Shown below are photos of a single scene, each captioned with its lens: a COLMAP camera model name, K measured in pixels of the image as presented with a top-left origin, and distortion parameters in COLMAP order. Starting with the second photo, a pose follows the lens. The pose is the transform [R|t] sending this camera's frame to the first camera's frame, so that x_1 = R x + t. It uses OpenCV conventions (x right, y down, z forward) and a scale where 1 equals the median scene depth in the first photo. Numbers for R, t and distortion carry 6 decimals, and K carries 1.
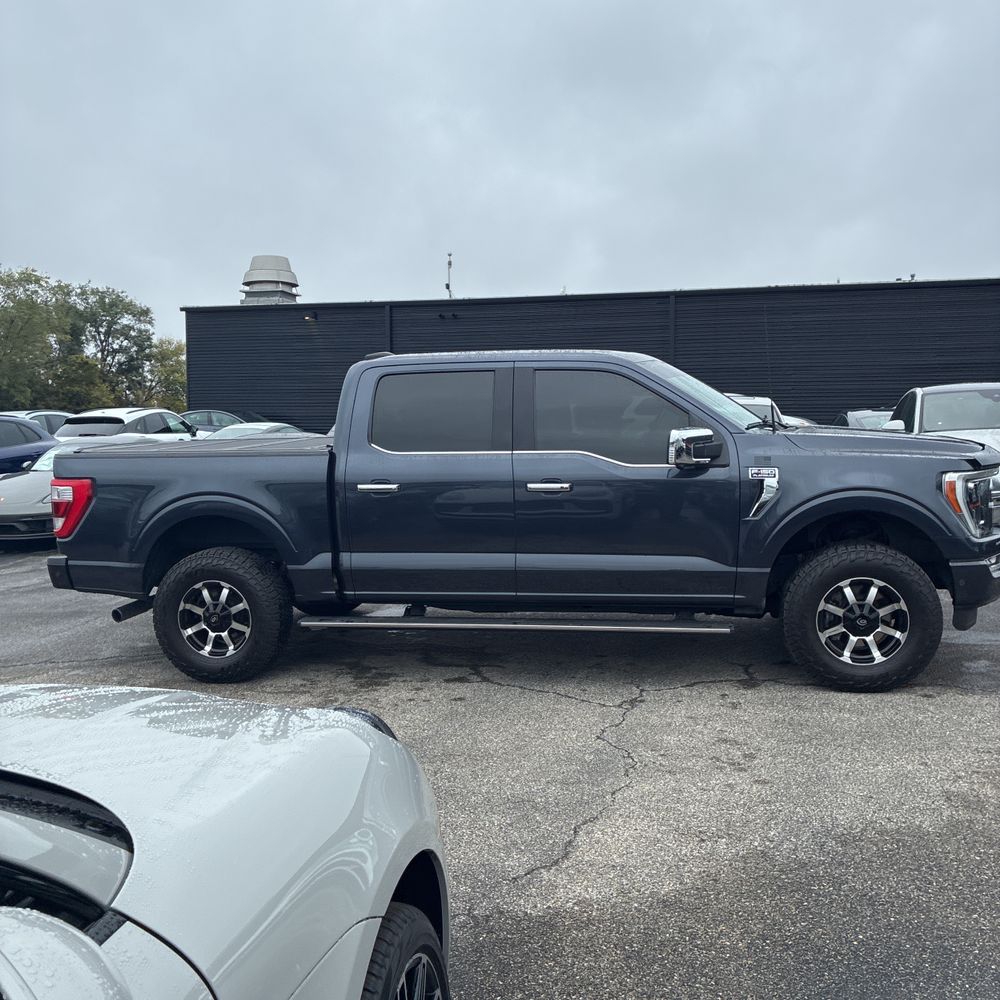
lens RADIAL K [[1011.7, 0, 493.9], [0, 1011.7, 474.2], [0, 0, 1]] dist [0.060396, -0.067062]
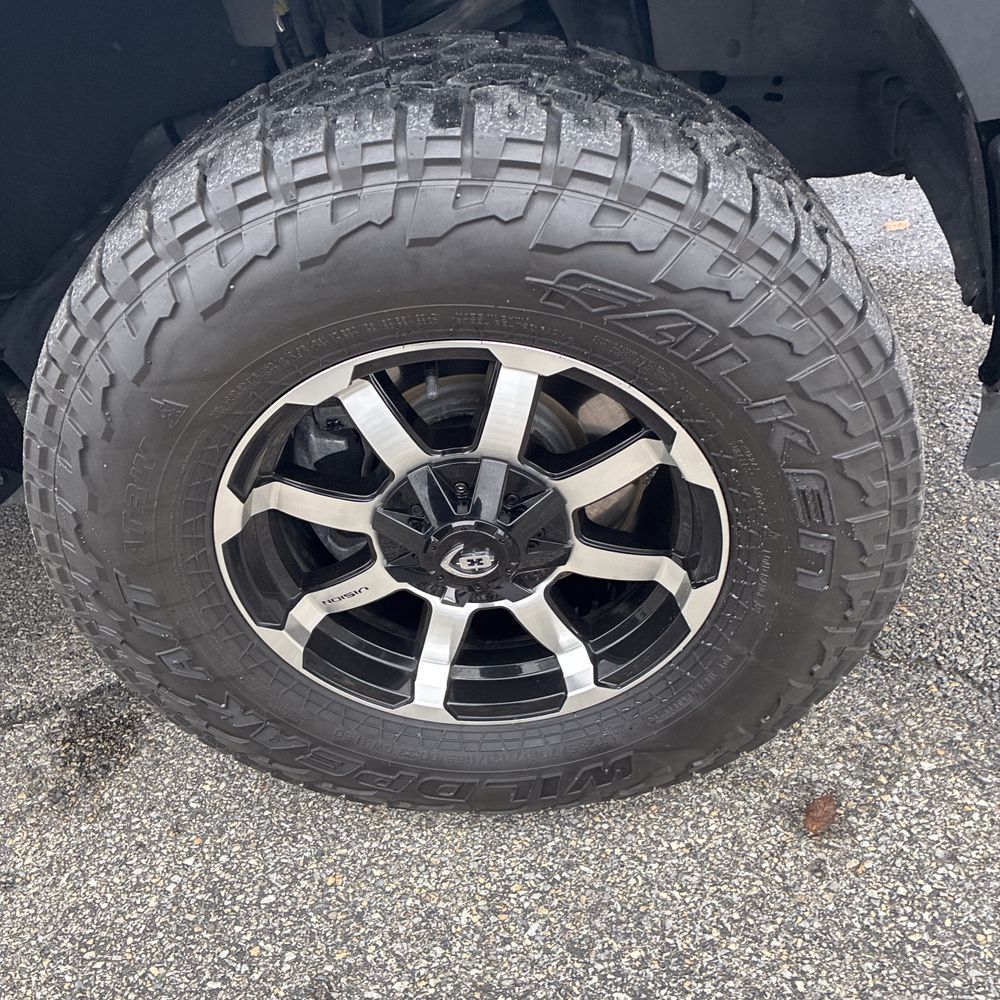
lens RADIAL K [[1012.1, 0, 507.0], [0, 1012.1, 490.5], [0, 0, 1]] dist [0.047717, -0.041680]
pose [[0.978917, -0.197629, 0.051628, 0.309957], [0.135678, 0.818060, 0.558900, 0.033355], [-0.152689, -0.540112, 0.827626, 0.740545]]
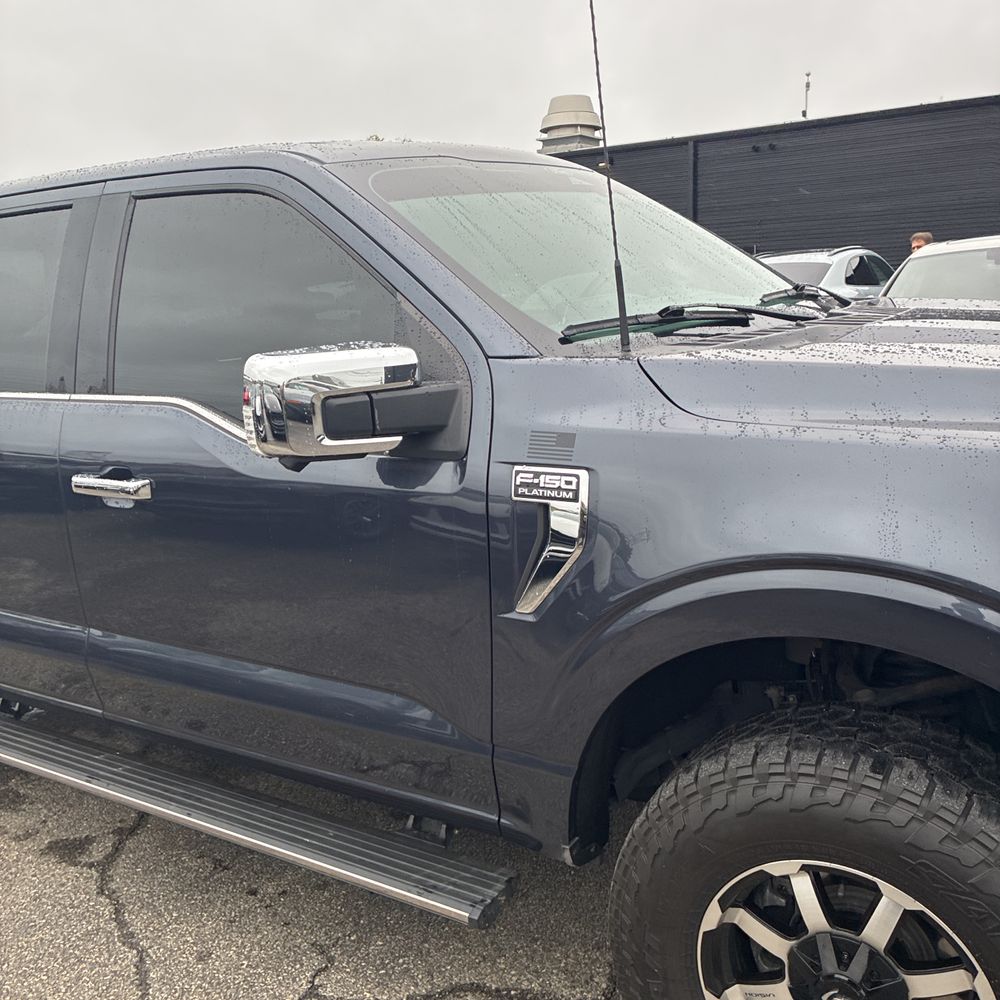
lens RADIAL K [[1011.7, 0, 493.9], [0, 1011.7, 474.2], [0, 0, 1]] dist [0.060396, -0.067062]
pose [[0.928250, 0.035454, -0.370263, 0.320211], [0.015792, 0.990793, 0.134462, -0.041617], [0.371622, -0.130661, 0.919144, 0.609498]]
